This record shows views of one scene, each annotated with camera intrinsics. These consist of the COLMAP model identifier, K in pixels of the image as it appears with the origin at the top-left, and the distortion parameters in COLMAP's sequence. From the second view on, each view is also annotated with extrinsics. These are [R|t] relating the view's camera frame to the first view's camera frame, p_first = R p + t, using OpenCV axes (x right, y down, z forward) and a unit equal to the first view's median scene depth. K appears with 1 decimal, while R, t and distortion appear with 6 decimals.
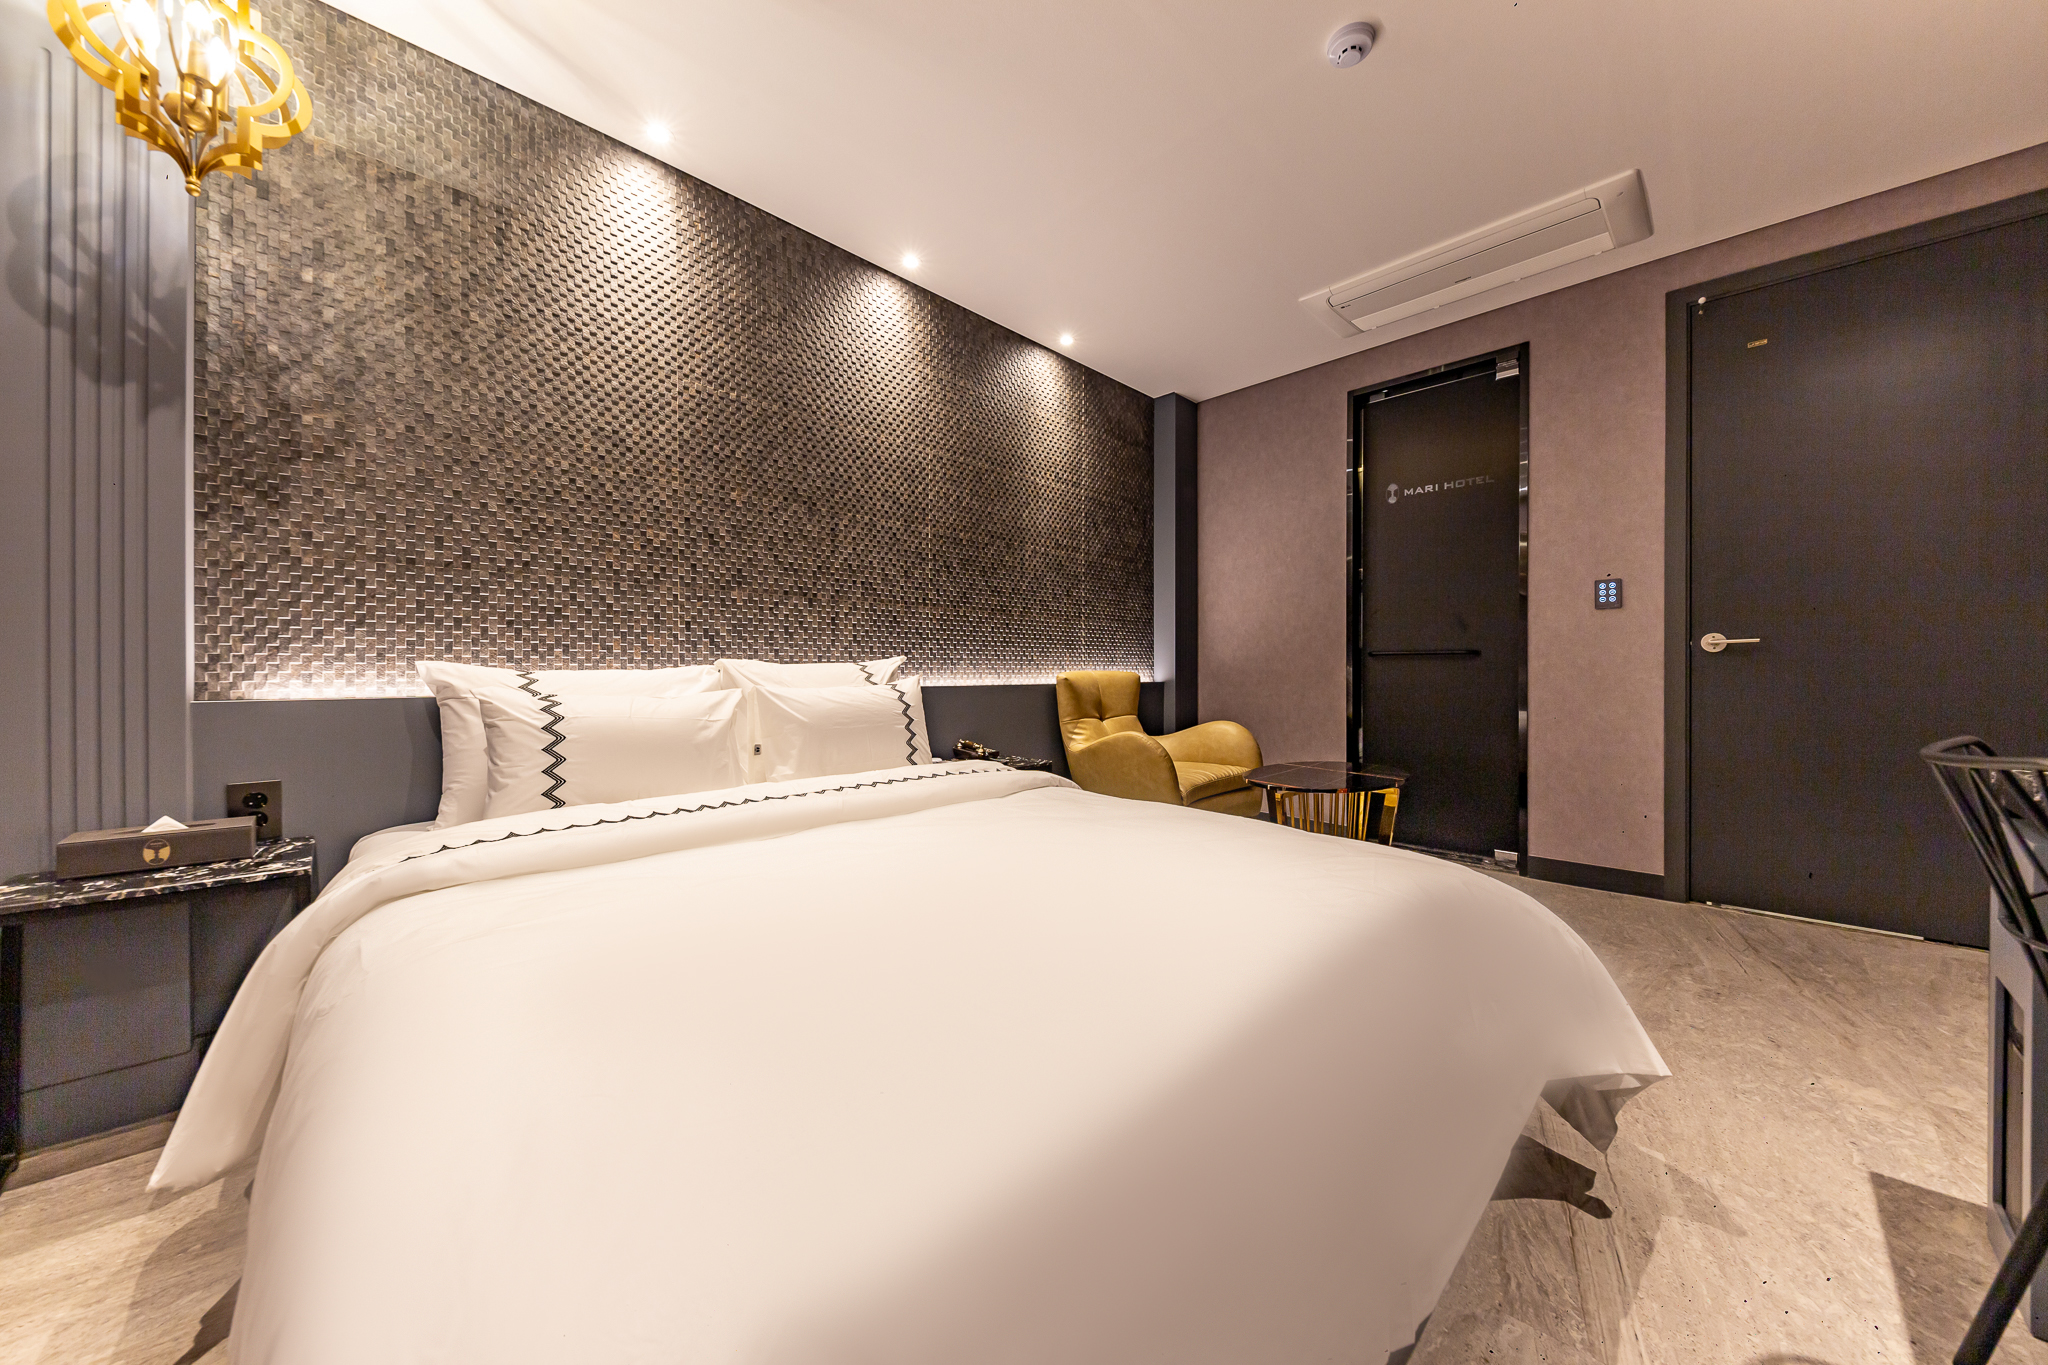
lens RADIAL K [[707.2, 0, 1021.9], [0, 707.2, 671.7], [0, 0, 1]] dist [0.023481, -0.007898]
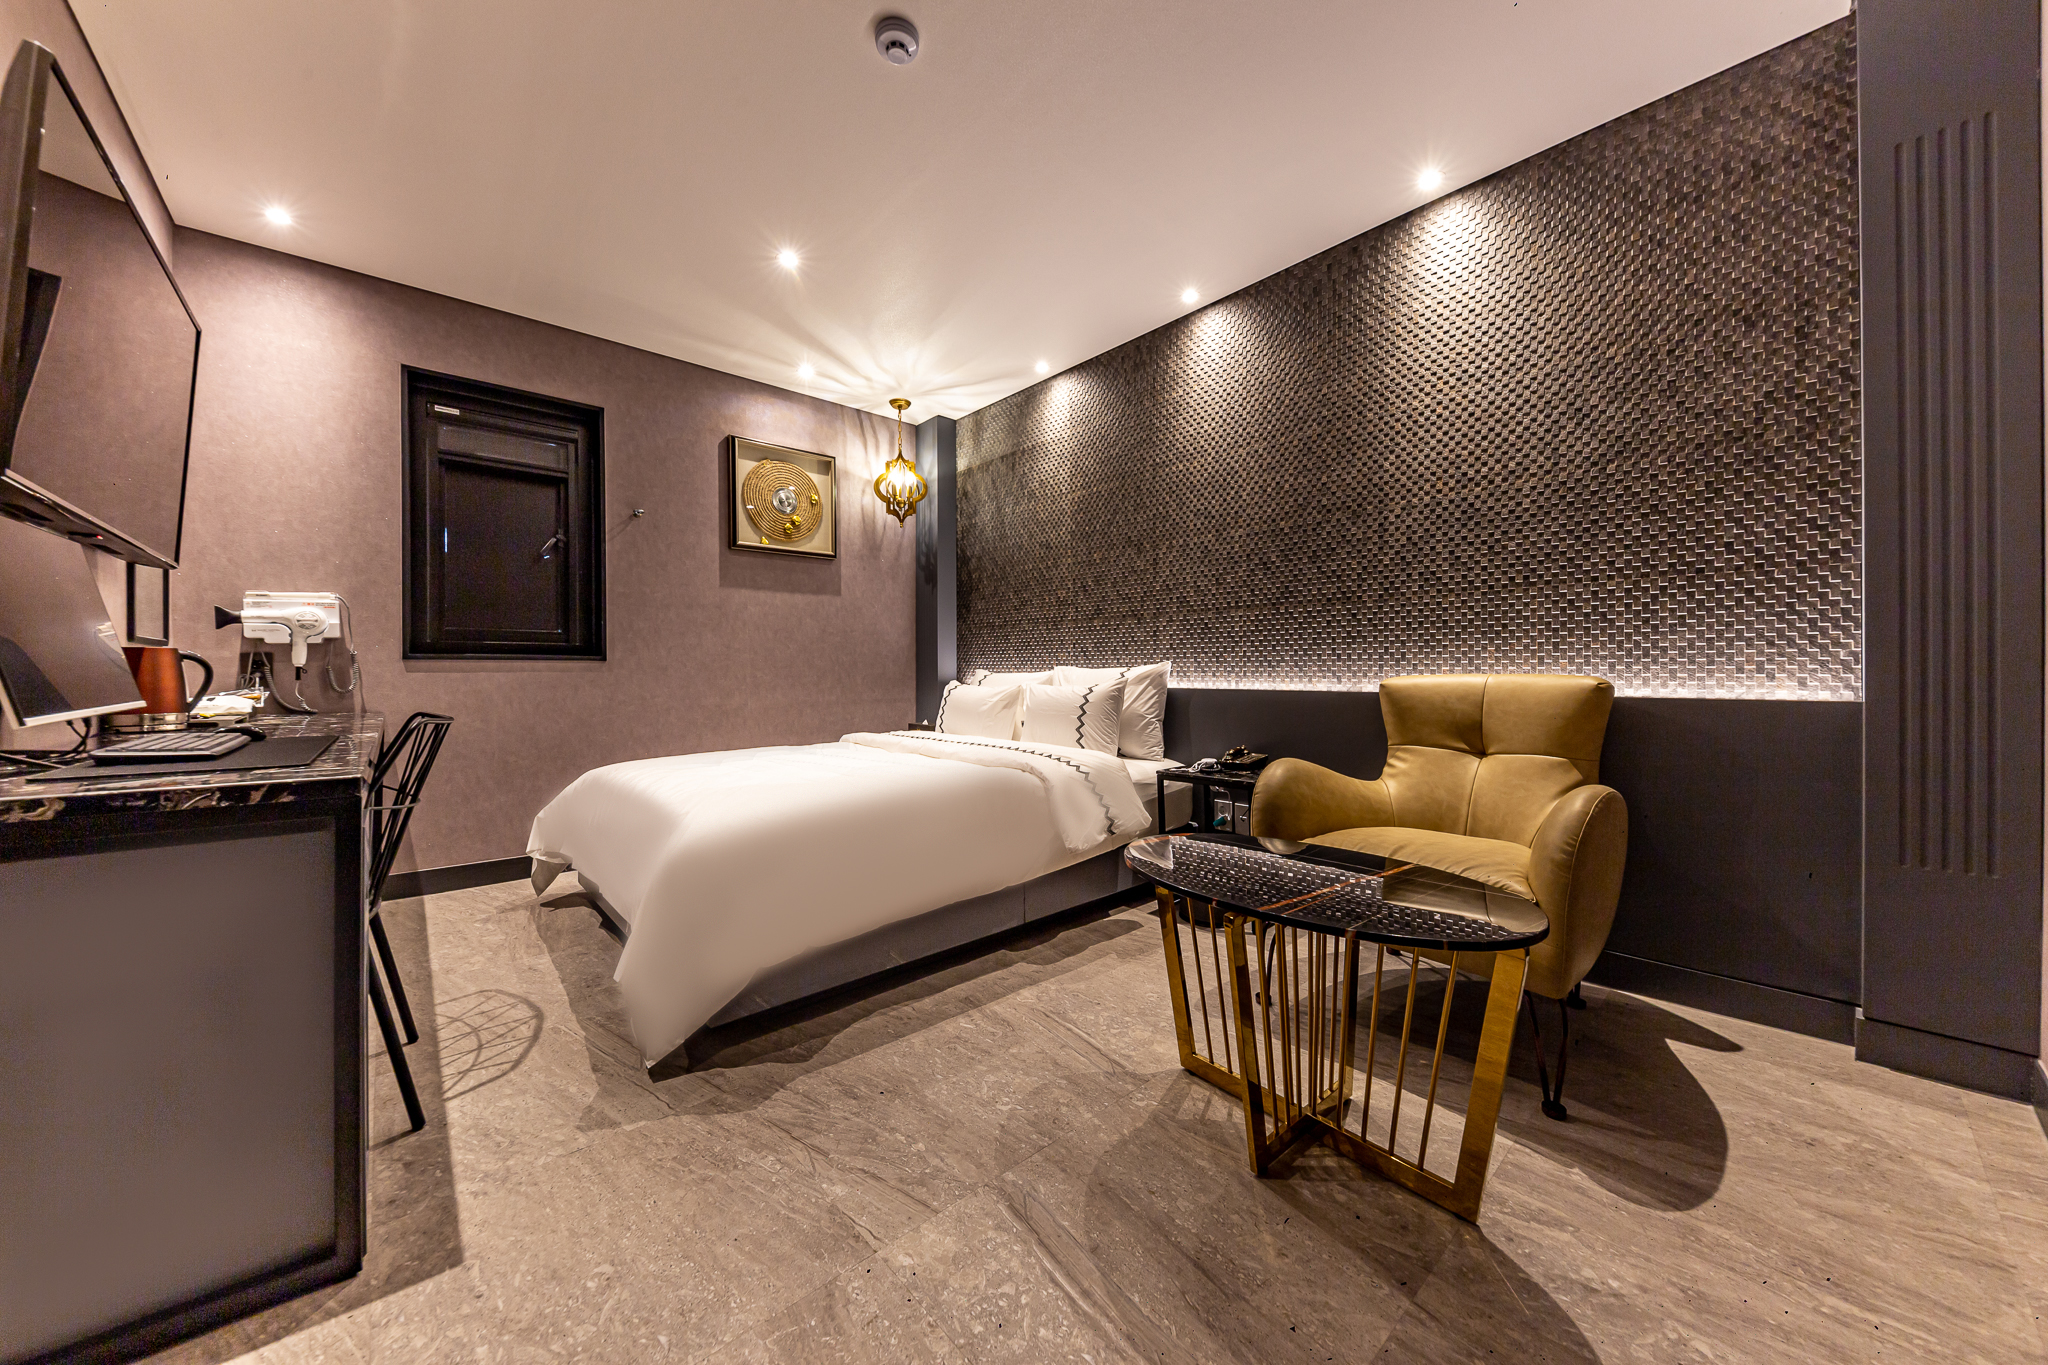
lens RADIAL K [[707.2, 0, 1021.9], [0, 707.2, 671.7], [0, 0, 1]] dist [0.023481, -0.007898]
pose [[-0.056162, -0.002722, -0.998418, 0.889688], [-0.001514, 0.999995, -0.002641, -0.001008], [0.998421, 0.001363, -0.056166, 0.760921]]
